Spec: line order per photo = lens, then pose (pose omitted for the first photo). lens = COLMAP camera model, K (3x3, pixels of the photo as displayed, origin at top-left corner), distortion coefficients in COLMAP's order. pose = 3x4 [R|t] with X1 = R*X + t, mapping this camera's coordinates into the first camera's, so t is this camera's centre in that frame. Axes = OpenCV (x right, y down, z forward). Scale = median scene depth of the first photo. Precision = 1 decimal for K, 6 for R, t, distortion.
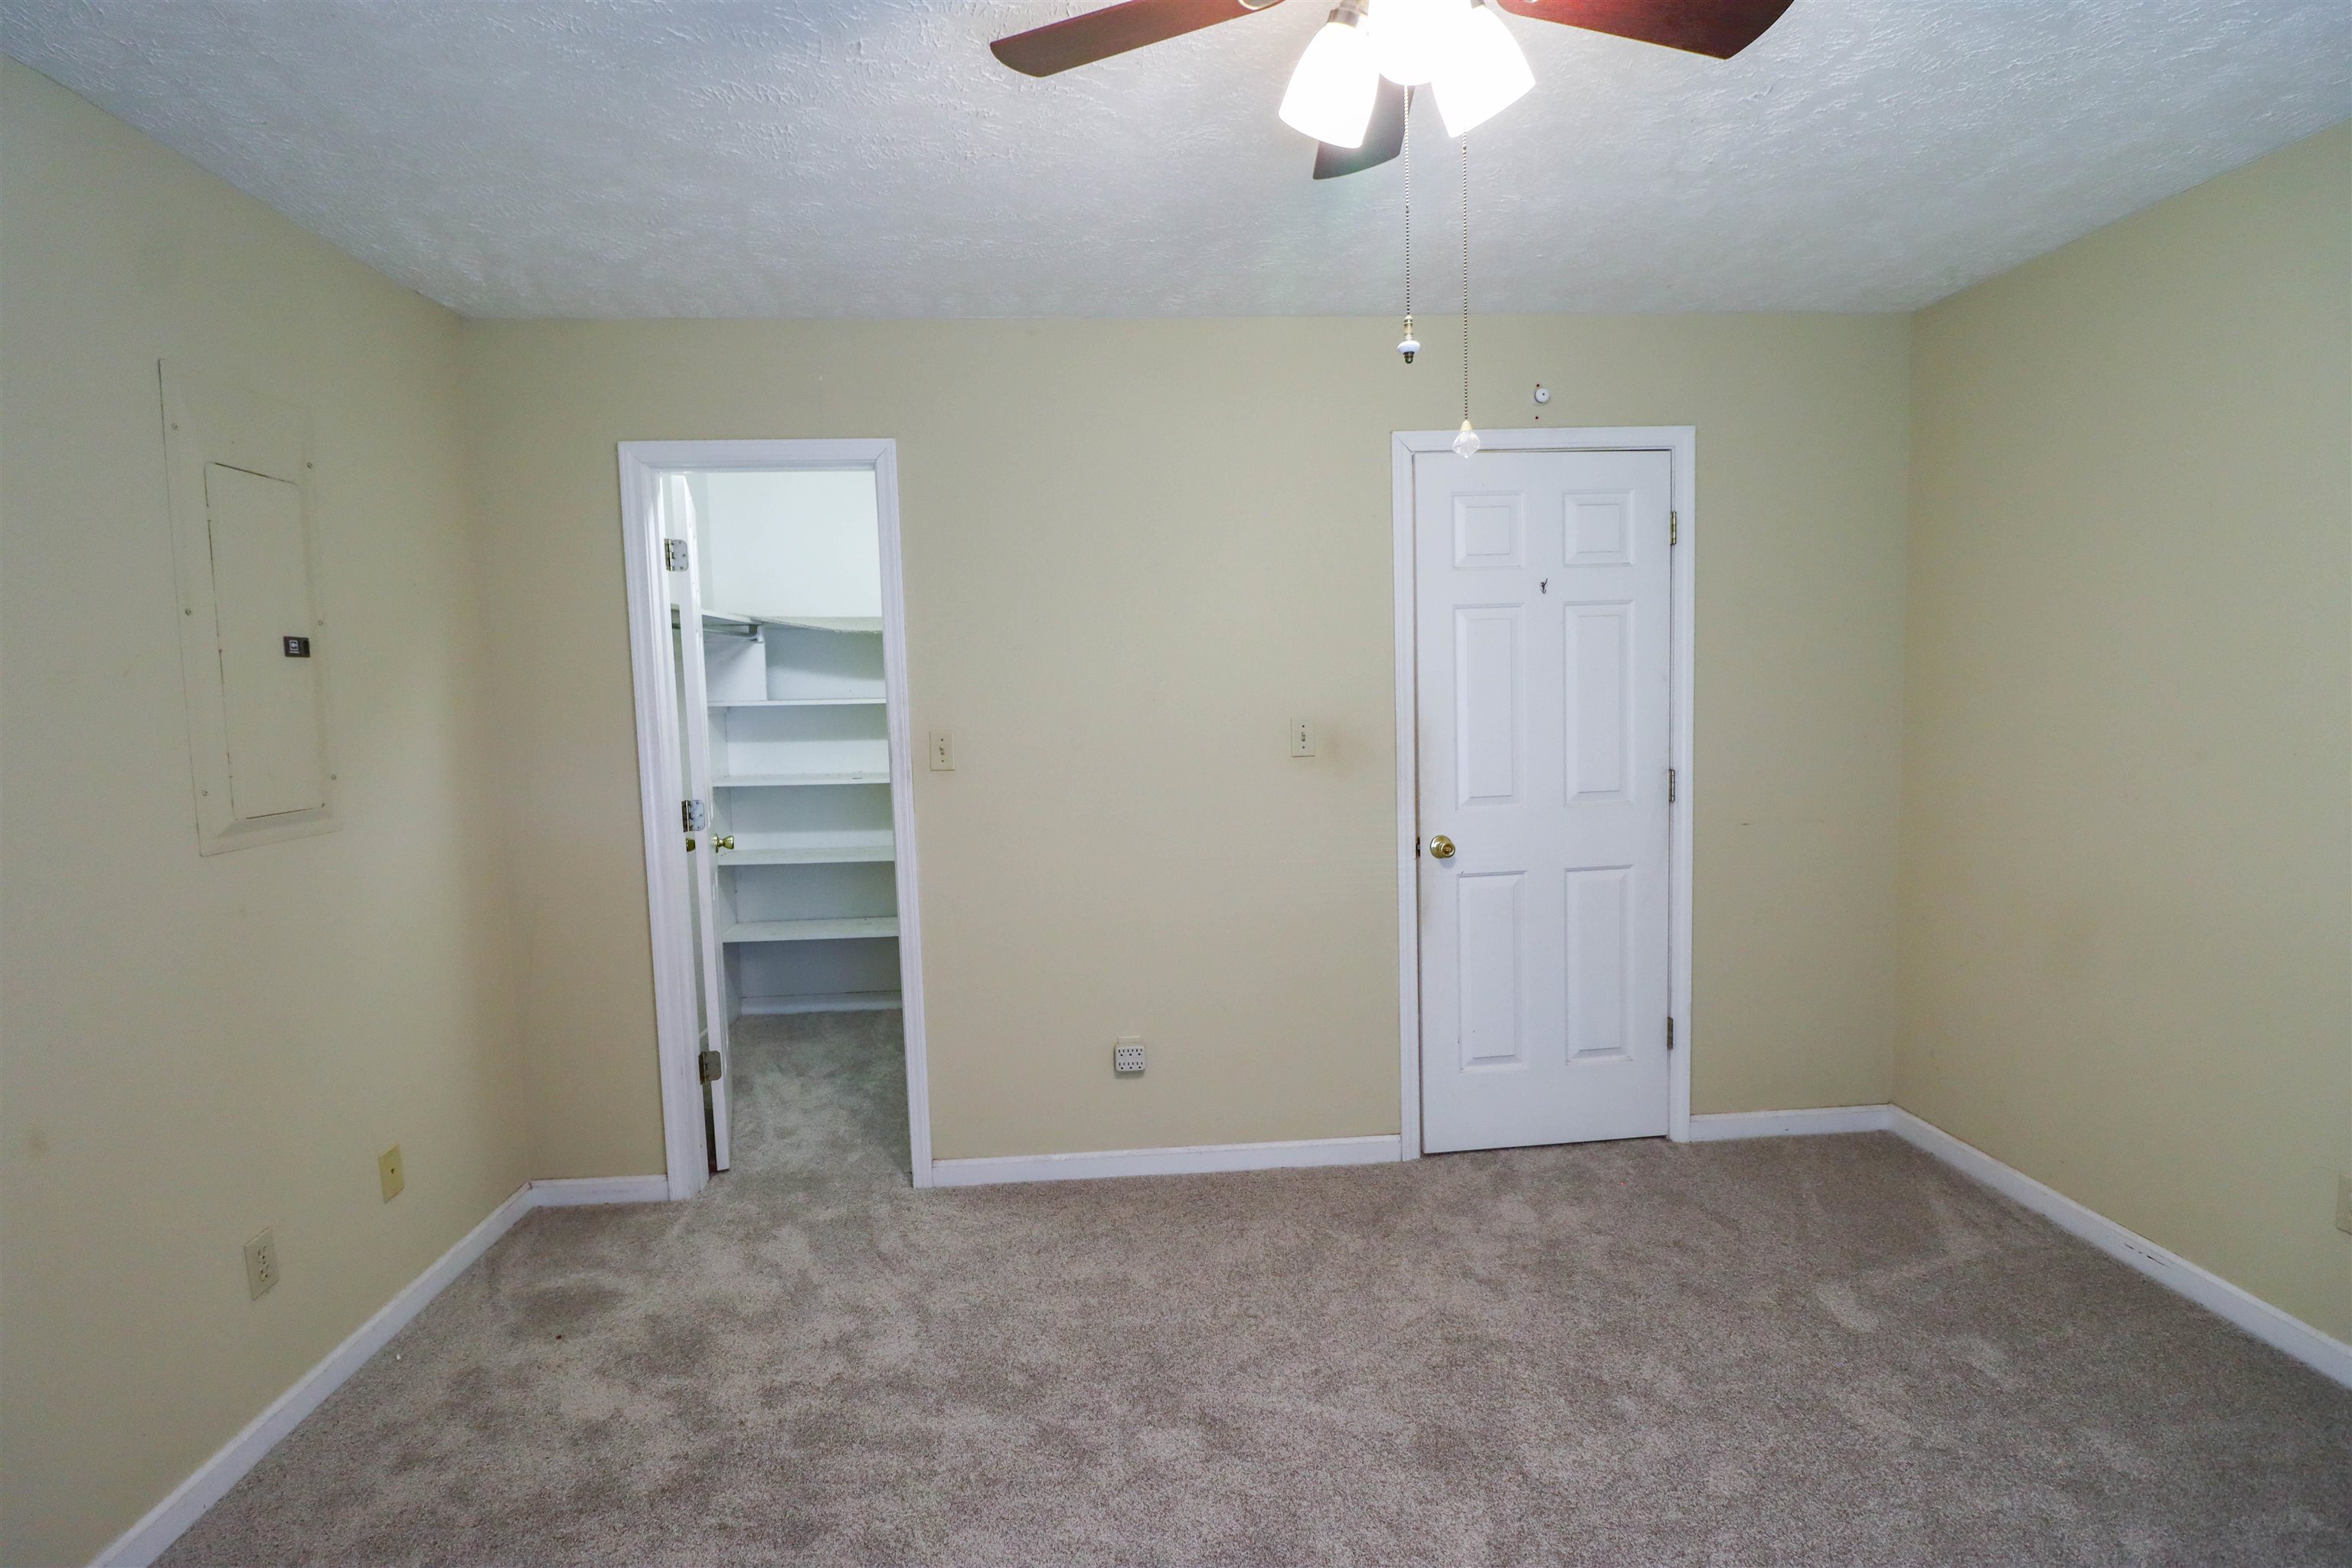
lens RADIAL K [[1085.0, 0, 1176.8], [0, 1085.0, 772.8], [0, 0, 1]] dist [0.000637, -0.013724]
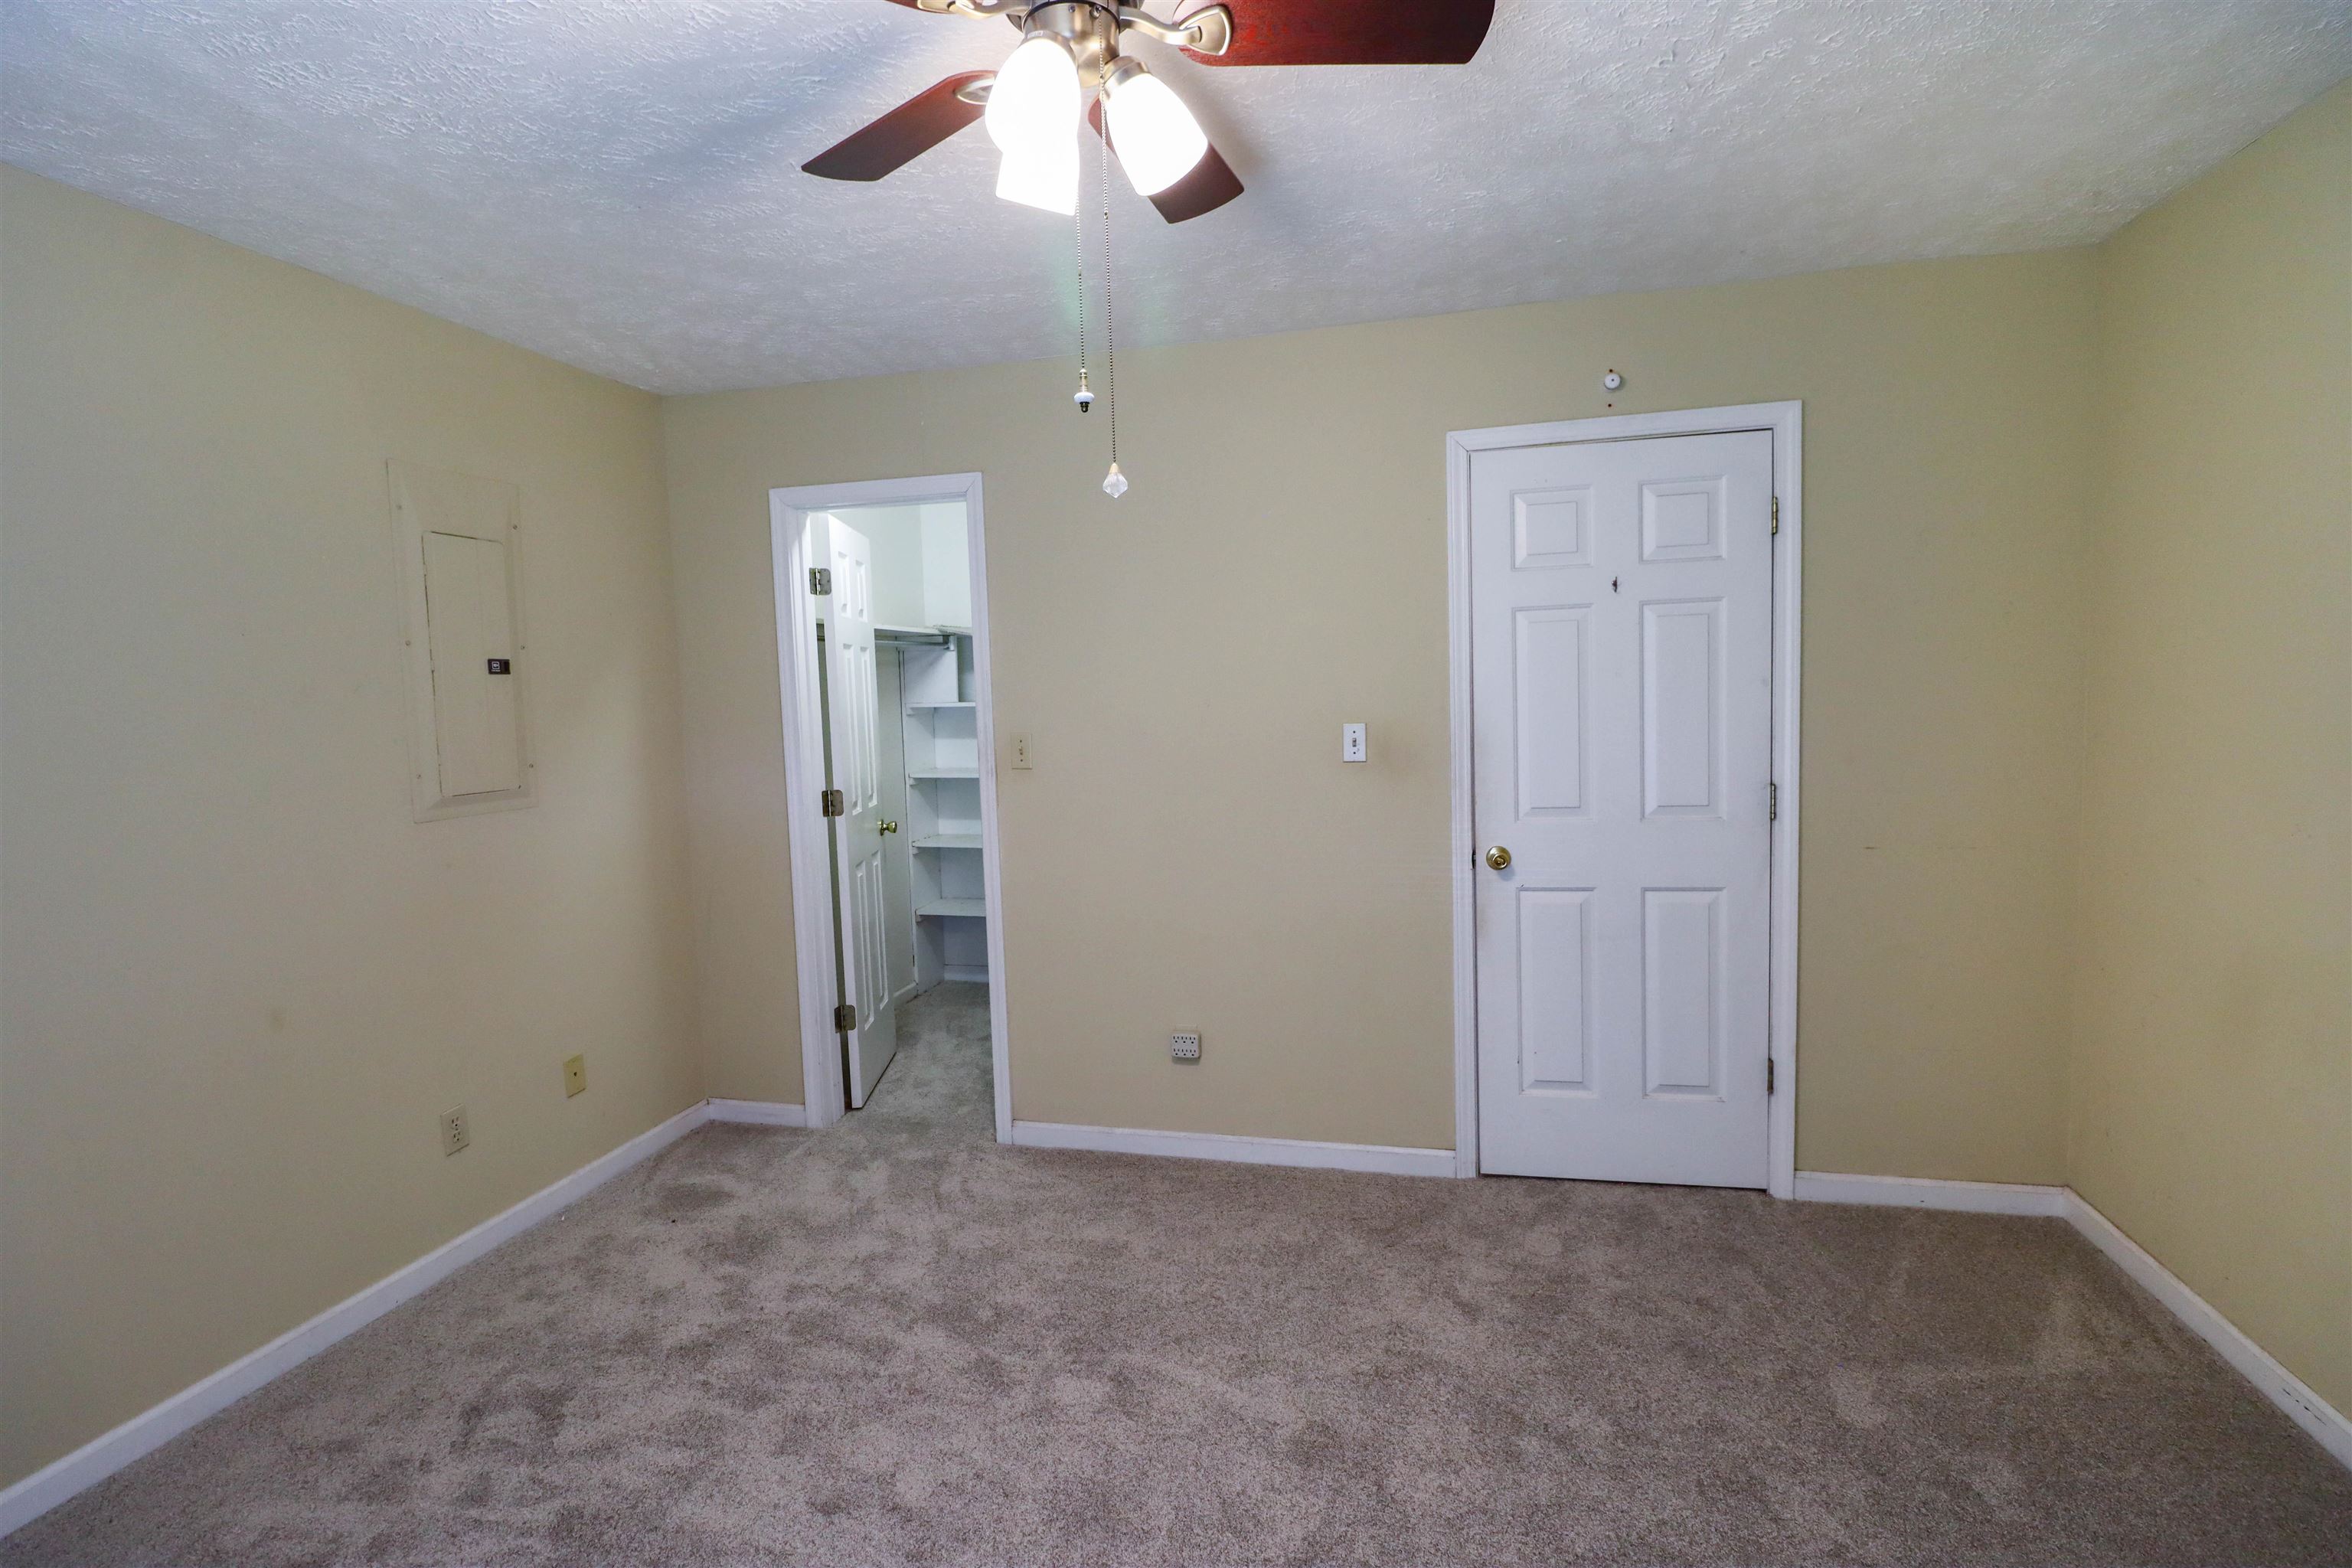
lens RADIAL K [[1085.0, 0, 1176.8], [0, 1085.0, 772.8], [0, 0, 1]] dist [0.000637, -0.013724]
pose [[0.953133, 0.021343, -0.301798, 0.273960], [-0.019882, 0.999771, 0.007913, -0.010338], [0.301898, -0.001542, 0.953339, -0.007196]]
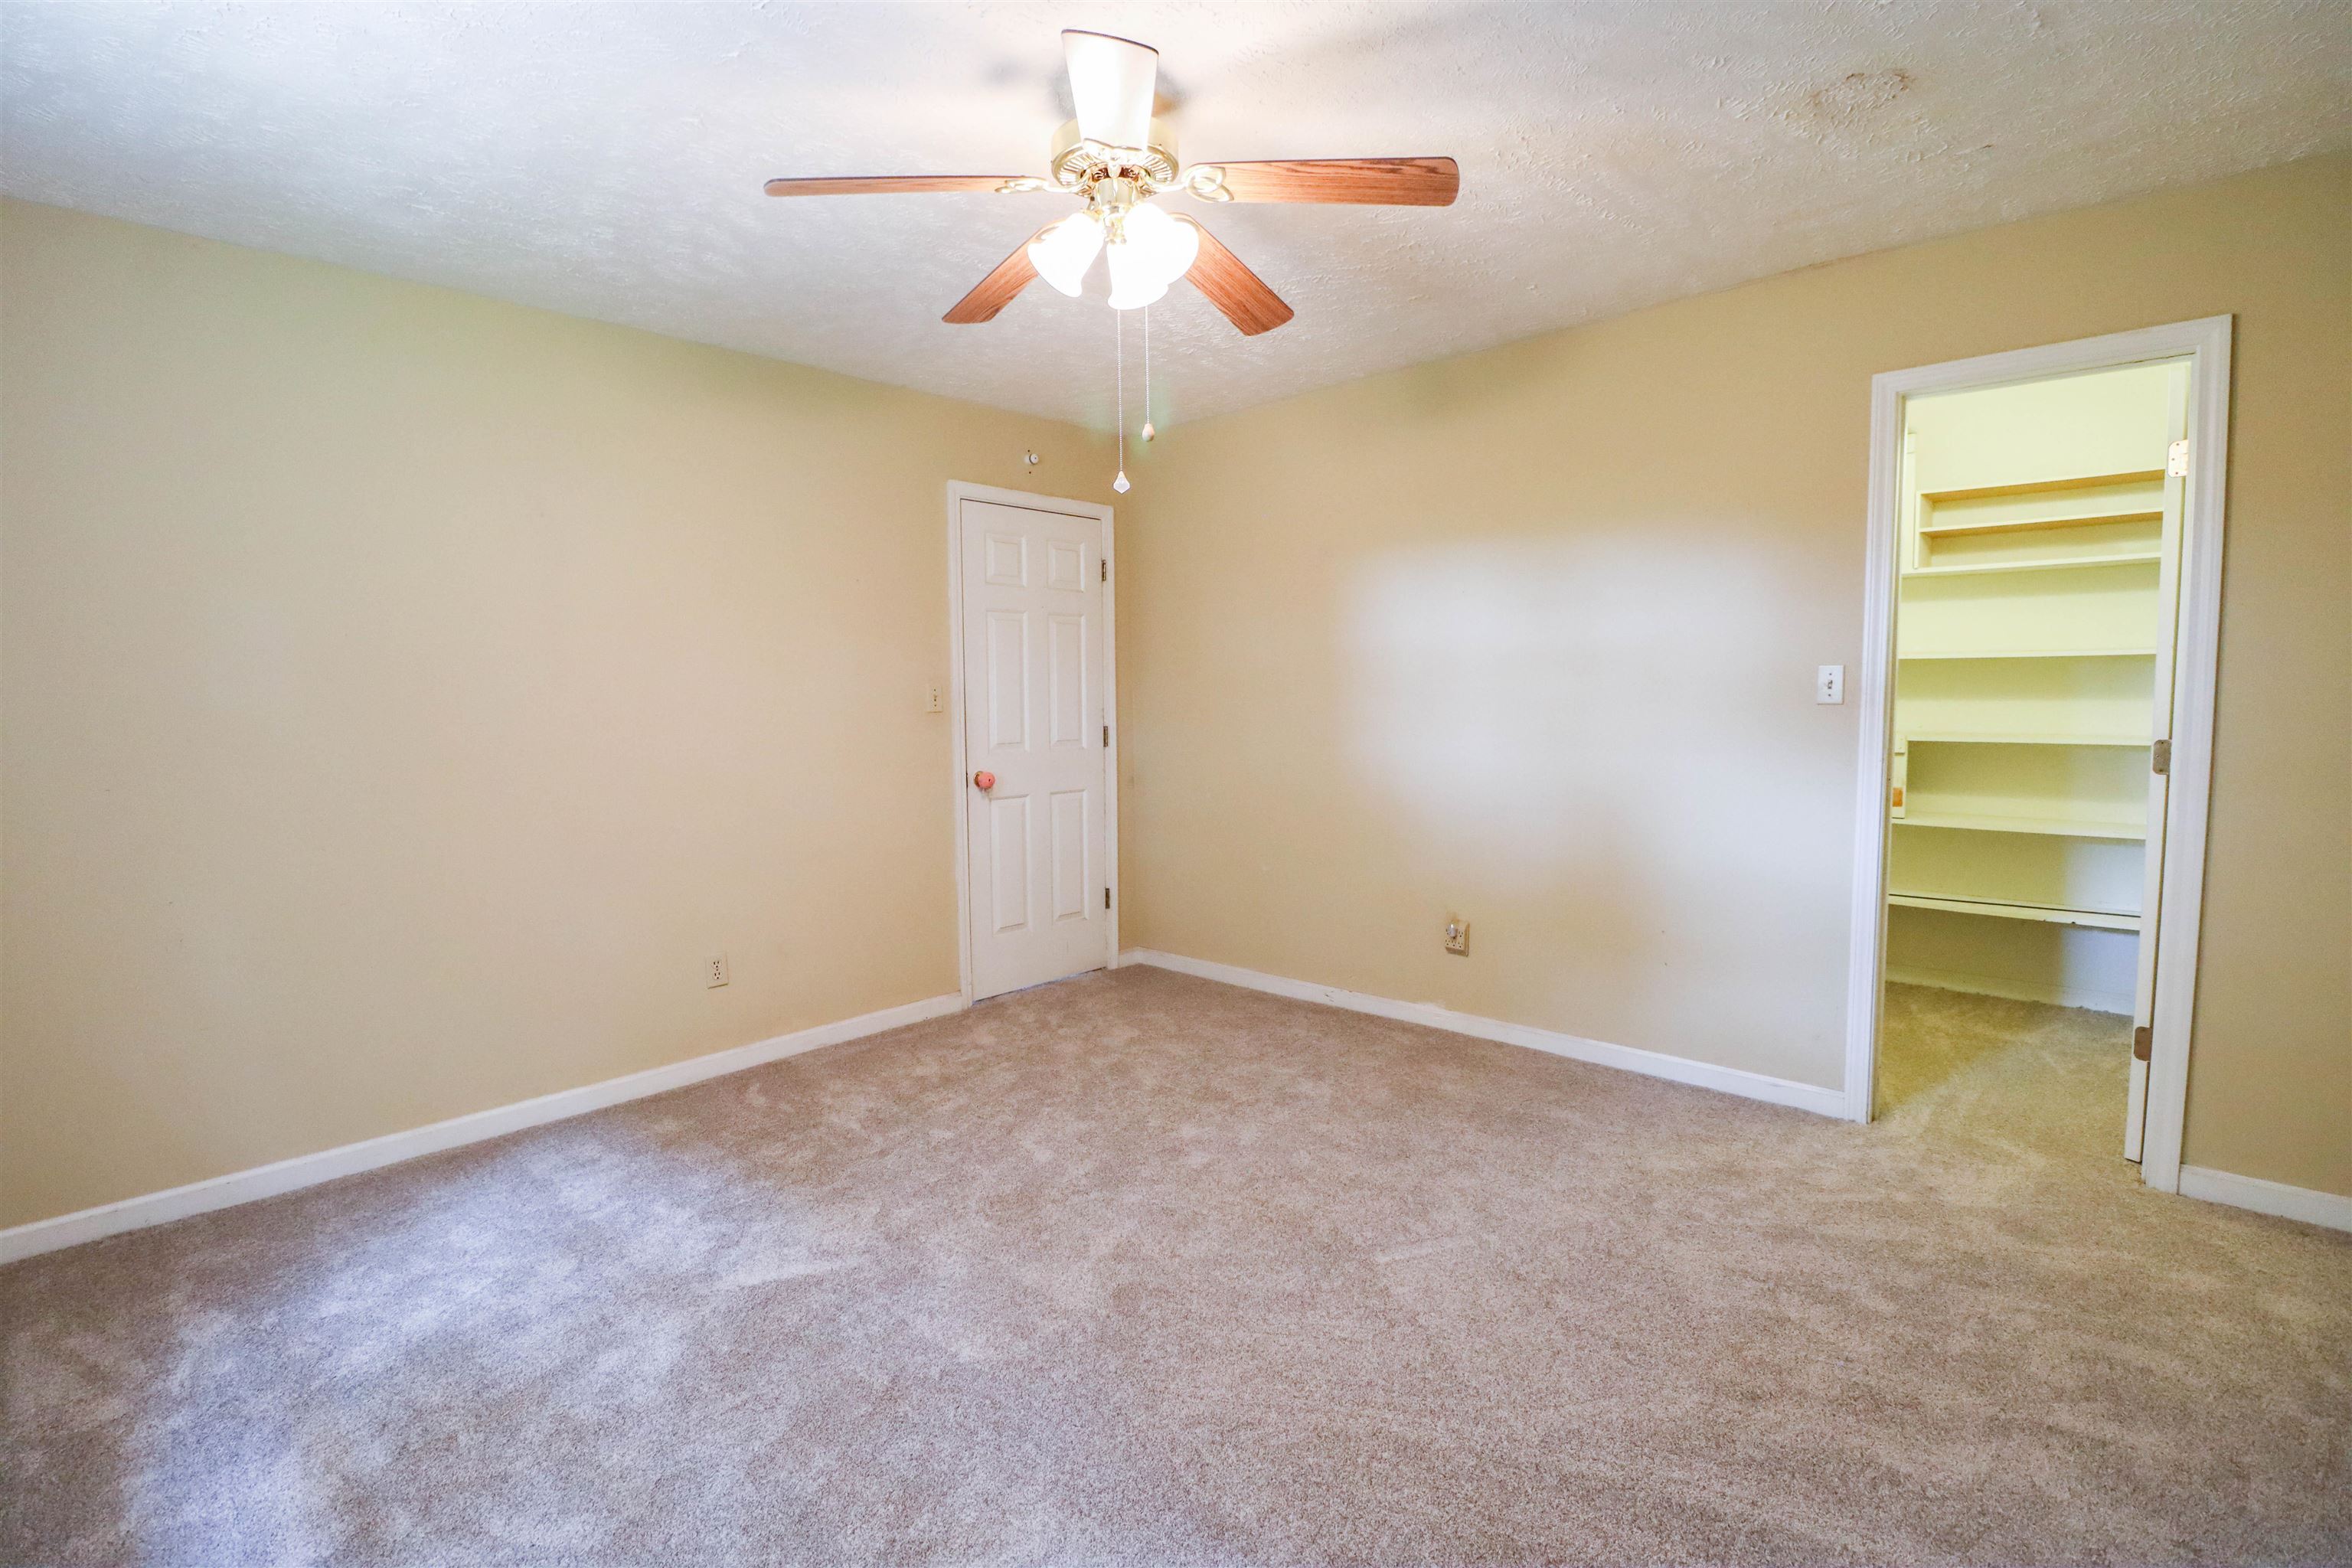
lens RADIAL K [[1085.0, 0, 1176.8], [0, 1085.0, 772.8], [0, 0, 1]] dist [0.000637, -0.013724]
pose [[0.738086, -0.020478, 0.674396, -0.546242], [0.030928, 0.999515, -0.003499, 0.076676], [-0.673998, 0.023440, 0.738362, -0.223524]]
